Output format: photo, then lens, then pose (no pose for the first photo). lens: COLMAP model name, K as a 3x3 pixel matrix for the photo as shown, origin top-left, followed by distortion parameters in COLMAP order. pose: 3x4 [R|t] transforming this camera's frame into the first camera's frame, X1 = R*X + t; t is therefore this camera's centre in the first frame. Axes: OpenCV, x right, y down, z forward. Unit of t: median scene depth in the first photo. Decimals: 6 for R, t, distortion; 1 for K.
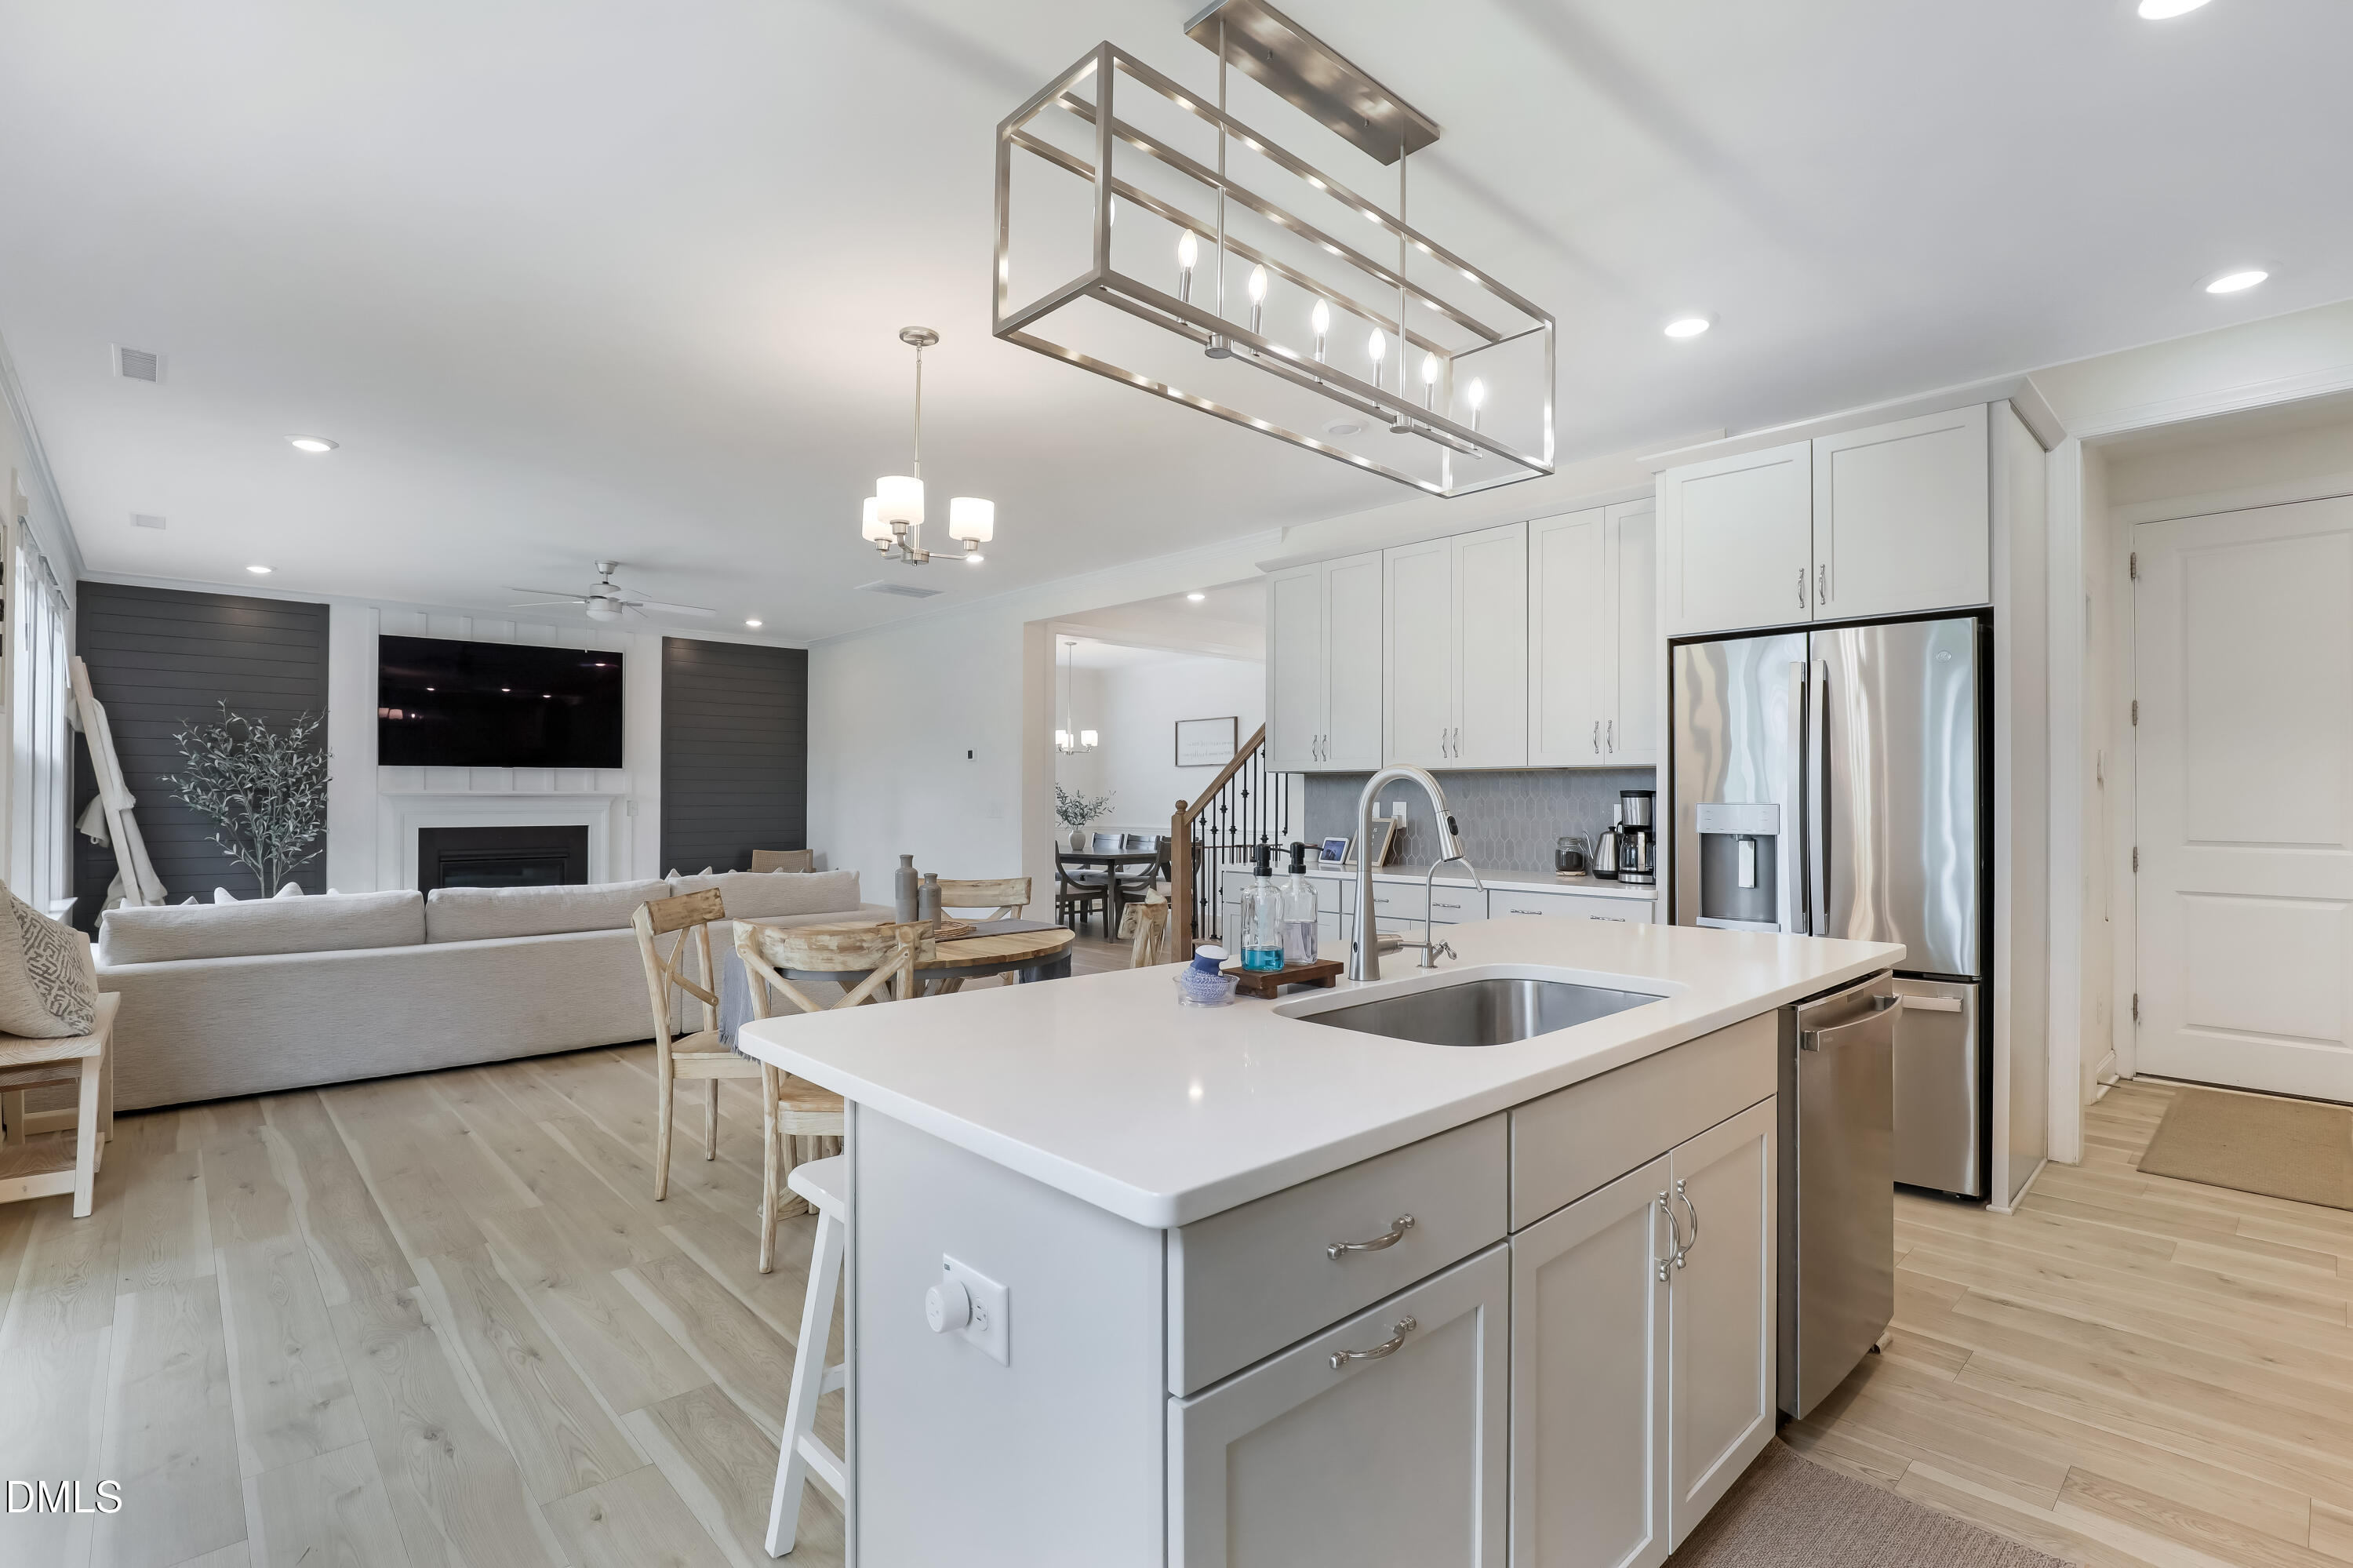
lens RADIAL K [[1105.2, 0, 1187.9], [0, 1105.2, 792.0], [0, 0, 1]] dist [-0.017290, 0.000377]
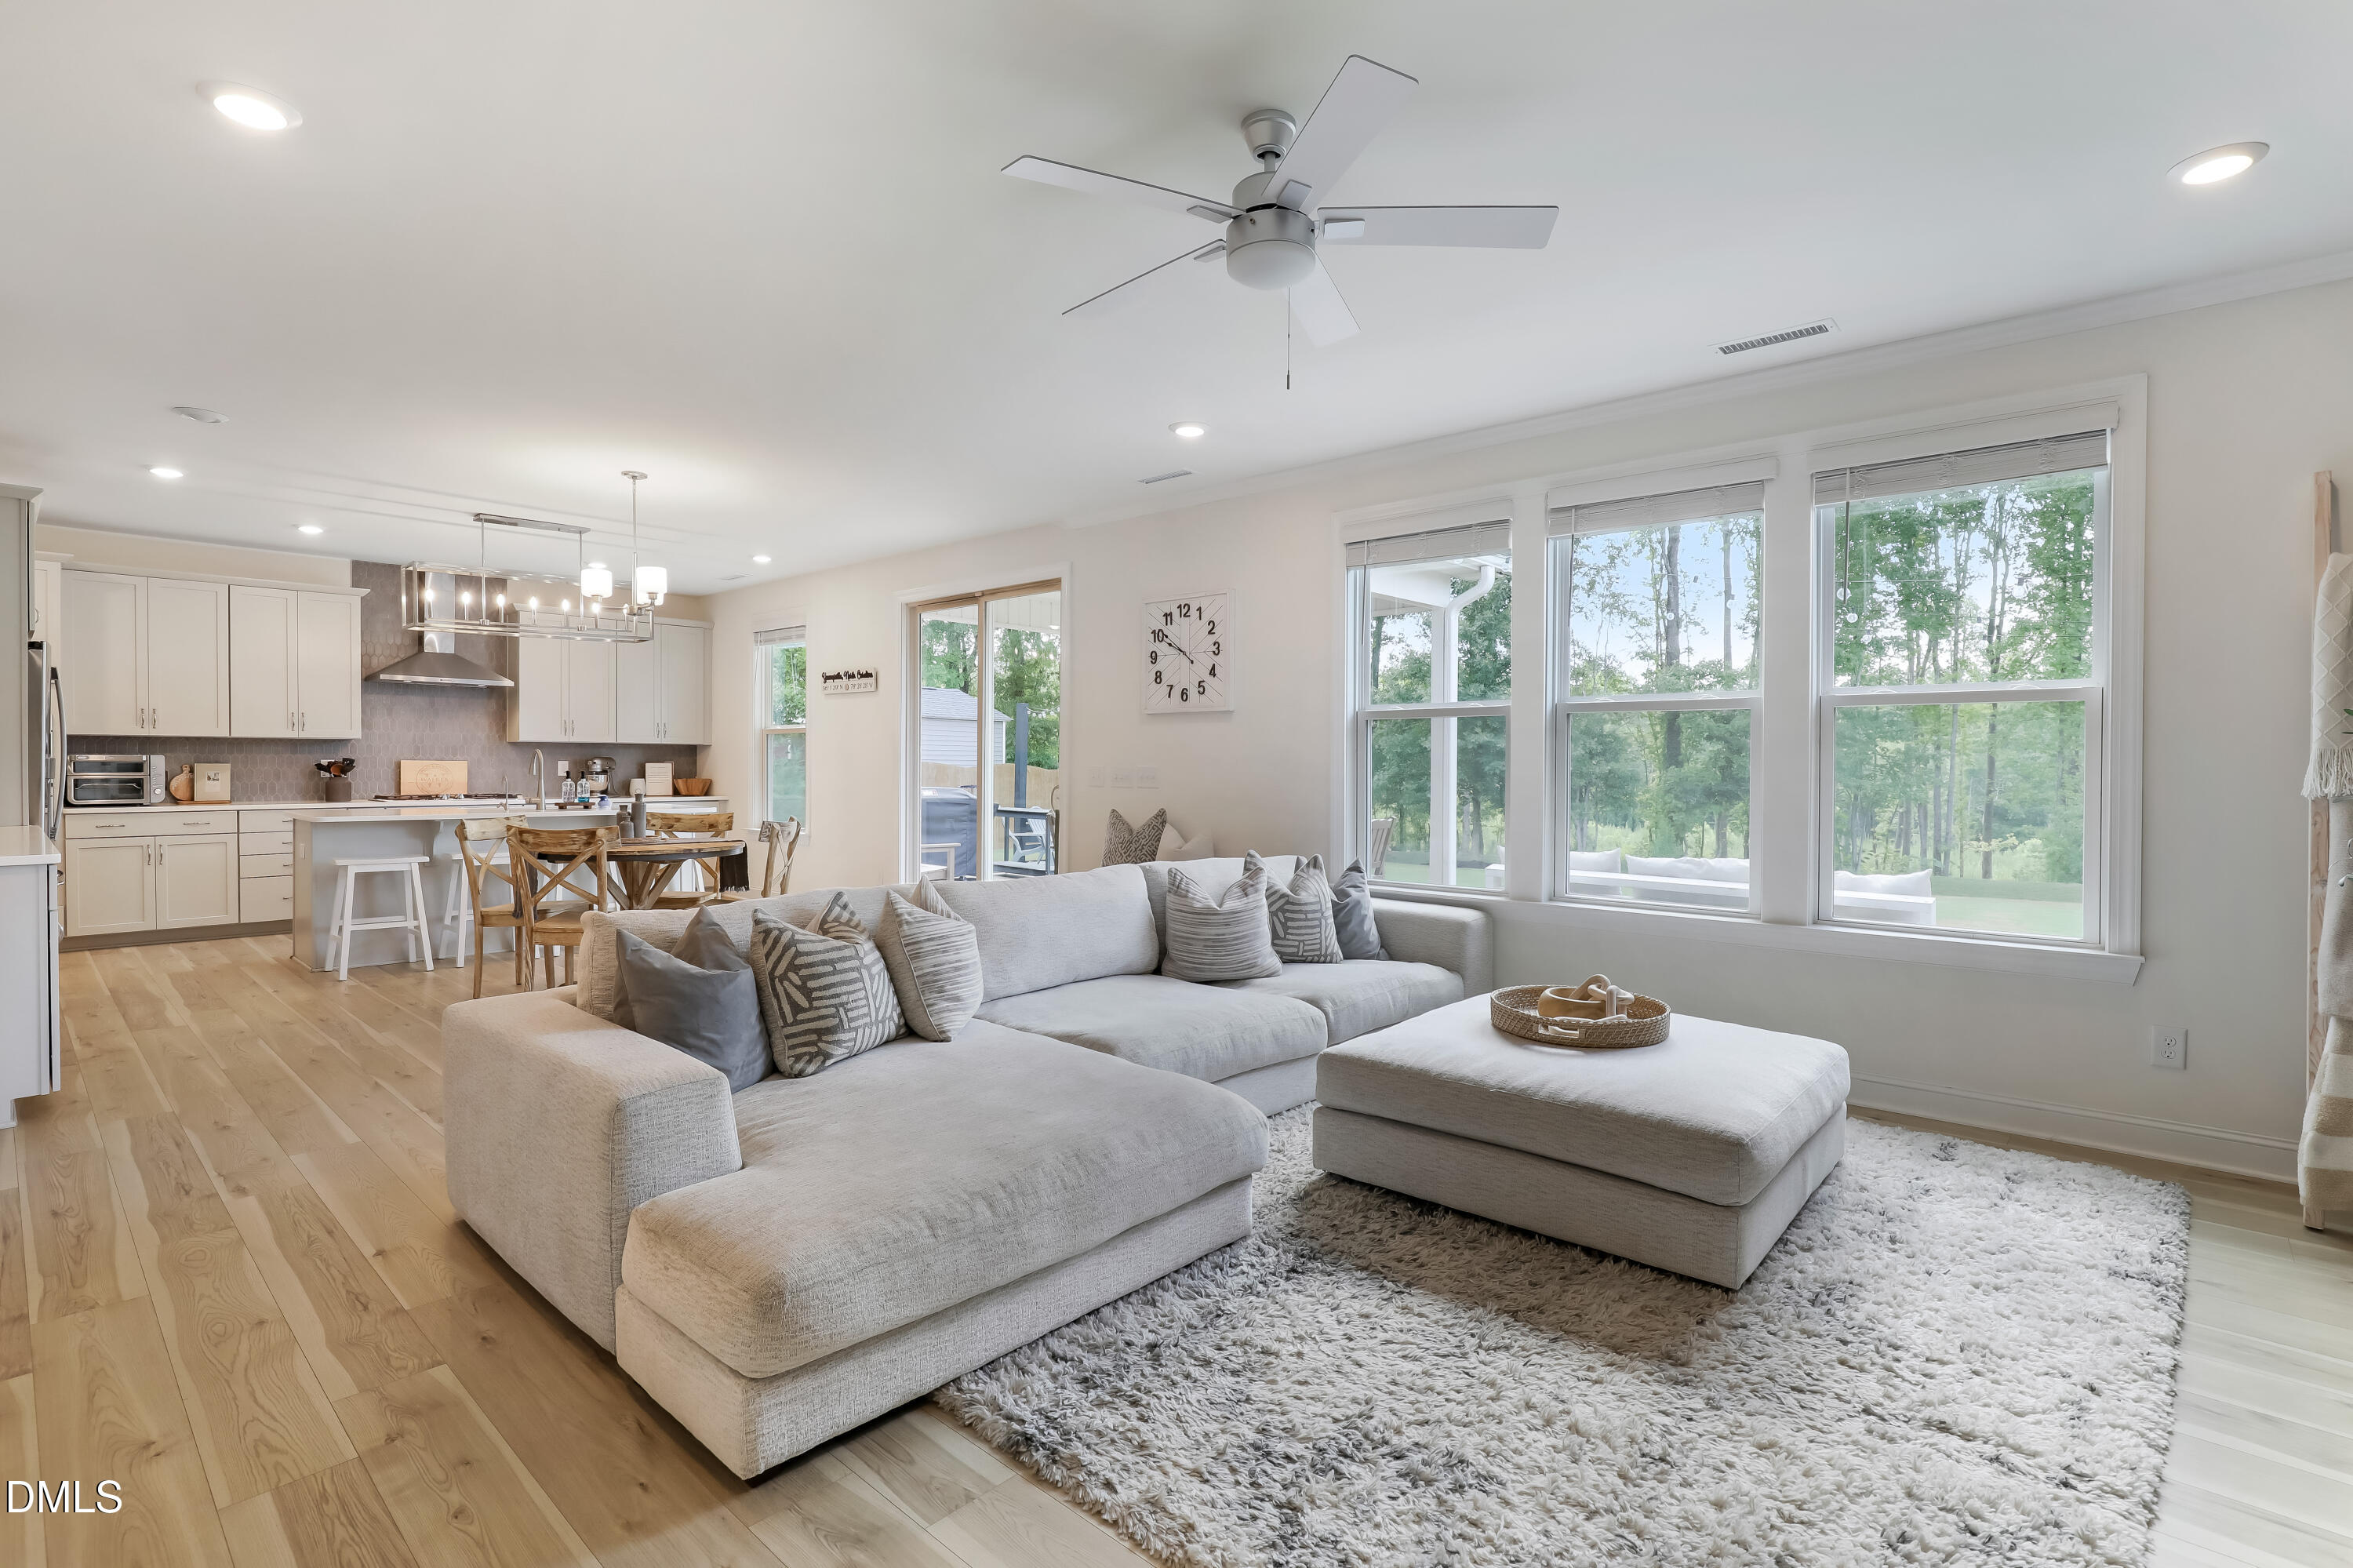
lens RADIAL K [[1109.7, 0, 1189.1], [0, 1109.7, 774.7], [0, 0, 1]] dist [-0.029822, 0.009599]
pose [[-0.996671, -0.006813, -0.081249, -0.480442], [-0.007221, 0.999963, 0.004732, 0.008135], [0.081213, 0.005303, -0.996683, 1.387331]]
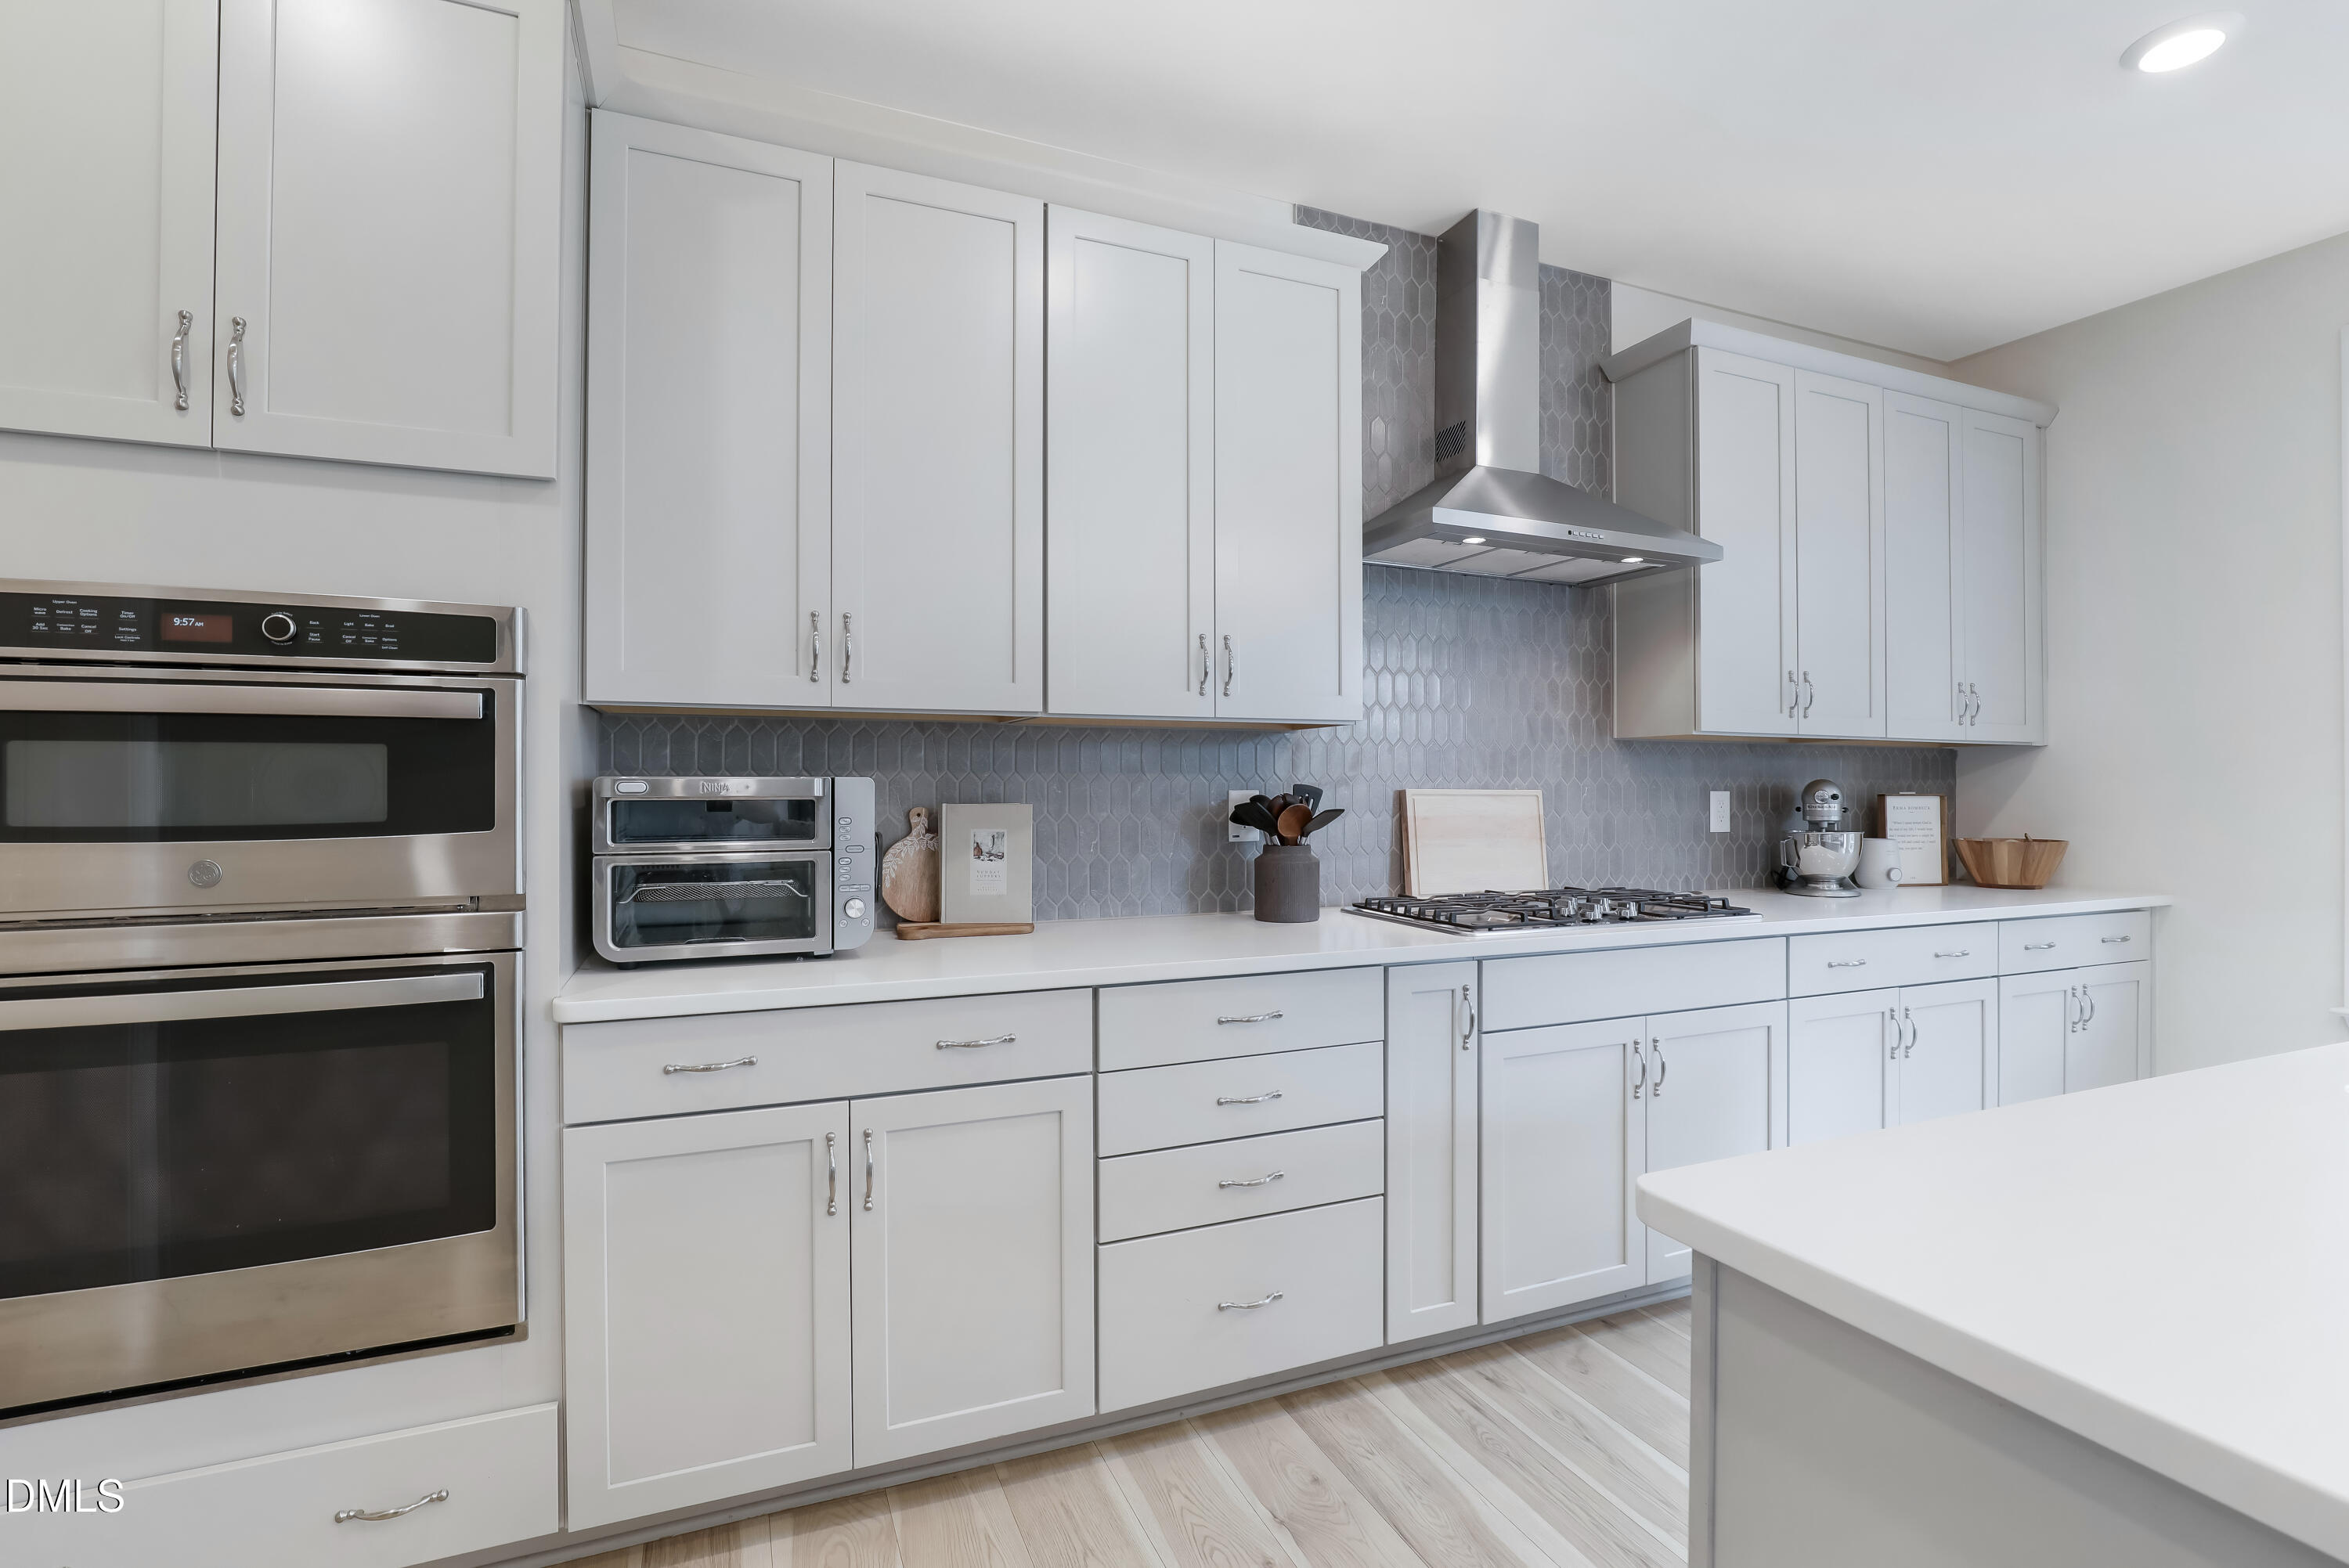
lens RADIAL K [[1103.2, 0, 1185.8], [0, 1103.2, 792.0], [0, 0, 1]] dist [-0.017290, 0.000377]
pose [[-0.937706, -0.006524, 0.347370, 0.237853], [-0.006753, 0.999977, 0.000551, 0.004737], [-0.347365, -0.001829, -0.937728, 0.509190]]
